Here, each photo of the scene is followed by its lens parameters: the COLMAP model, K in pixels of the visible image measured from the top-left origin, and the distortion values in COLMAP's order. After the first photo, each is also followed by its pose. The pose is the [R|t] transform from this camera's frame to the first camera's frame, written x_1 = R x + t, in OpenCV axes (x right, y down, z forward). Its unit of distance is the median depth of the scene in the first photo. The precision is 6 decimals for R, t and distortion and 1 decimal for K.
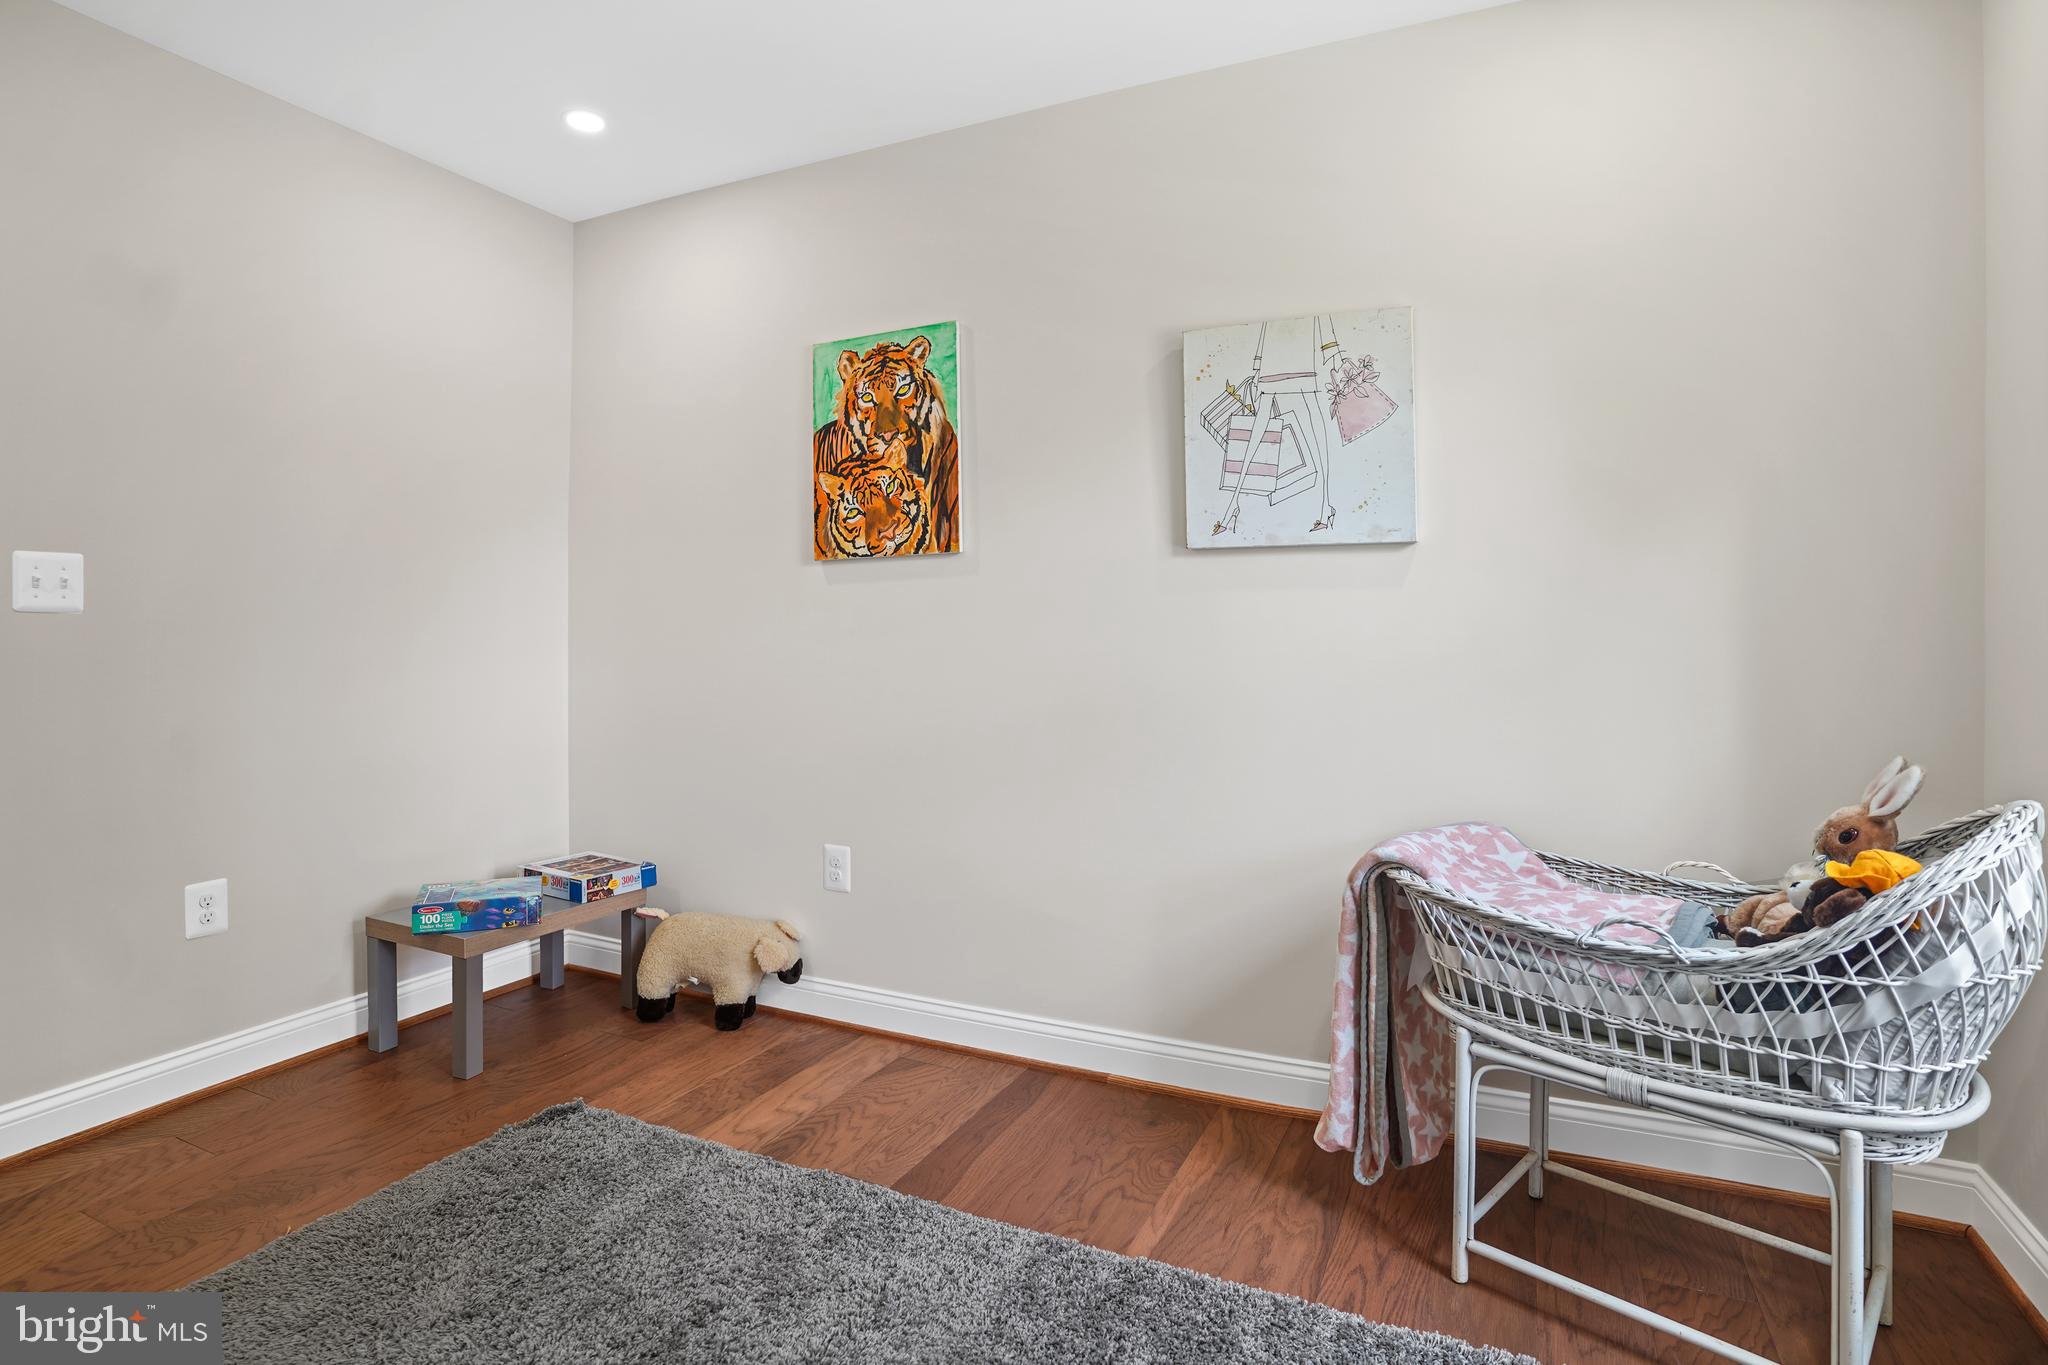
lens RADIAL K [[1009.1, 0, 1015.9], [0, 1009.1, 657.3], [0, 0, 1]] dist [-0.067581, 0.032536]
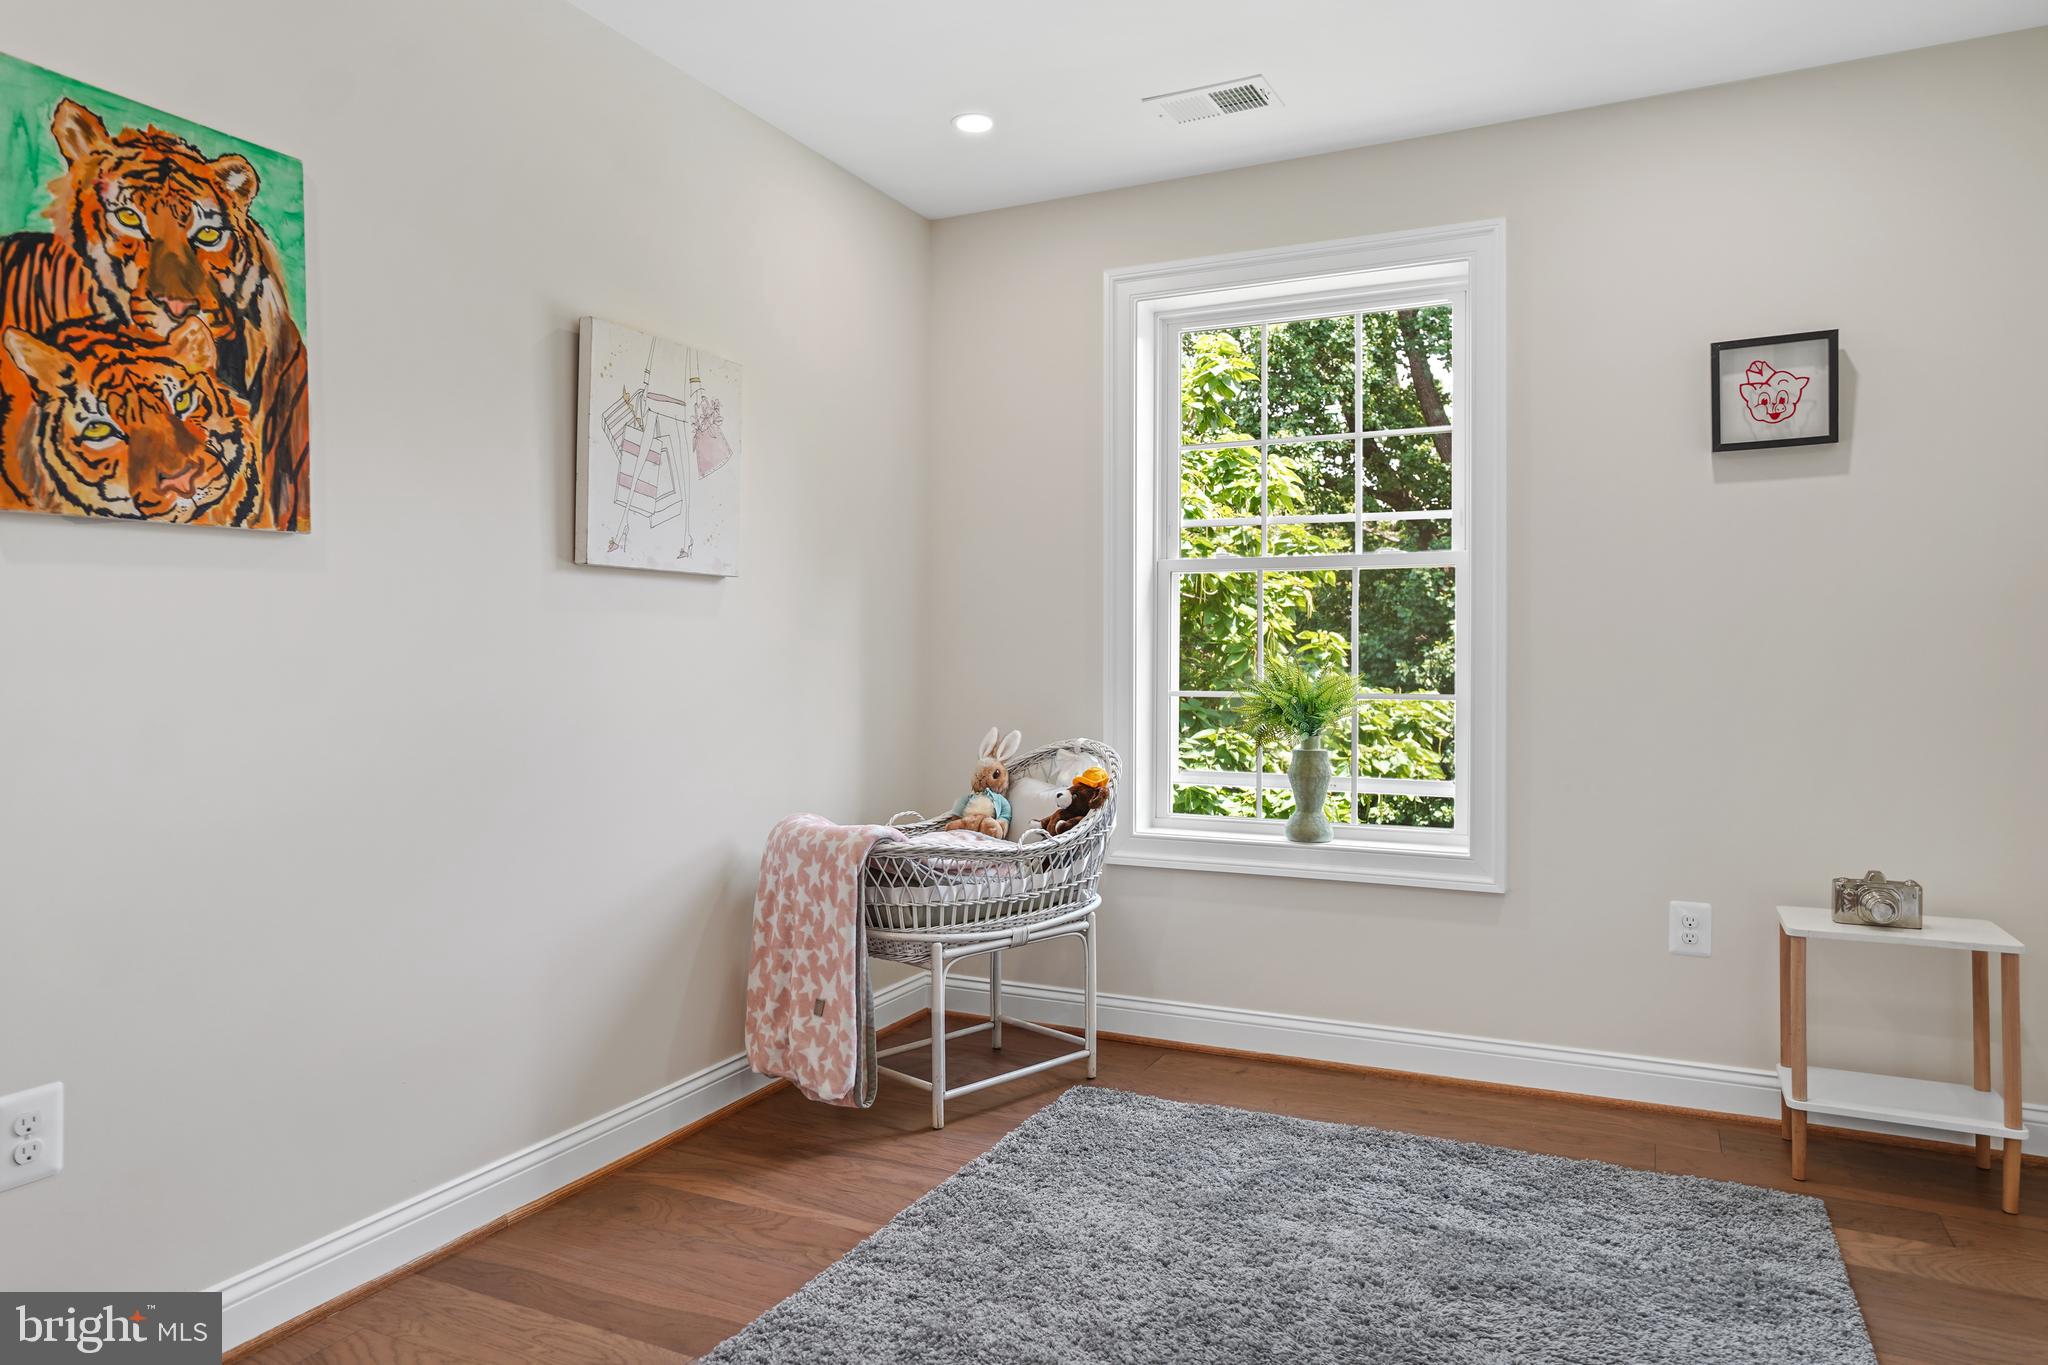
lens RADIAL K [[1332.9, 0, 1023.6], [0, 1332.9, 720.2], [0, 0, 1]] dist [0.002097, 0.048375]
pose [[0.021939, -0.049040, 0.998556, -0.885140], [0.024762, 0.998516, 0.048494, -0.016024], [-0.999453, 0.023662, 0.023121, 0.524136]]
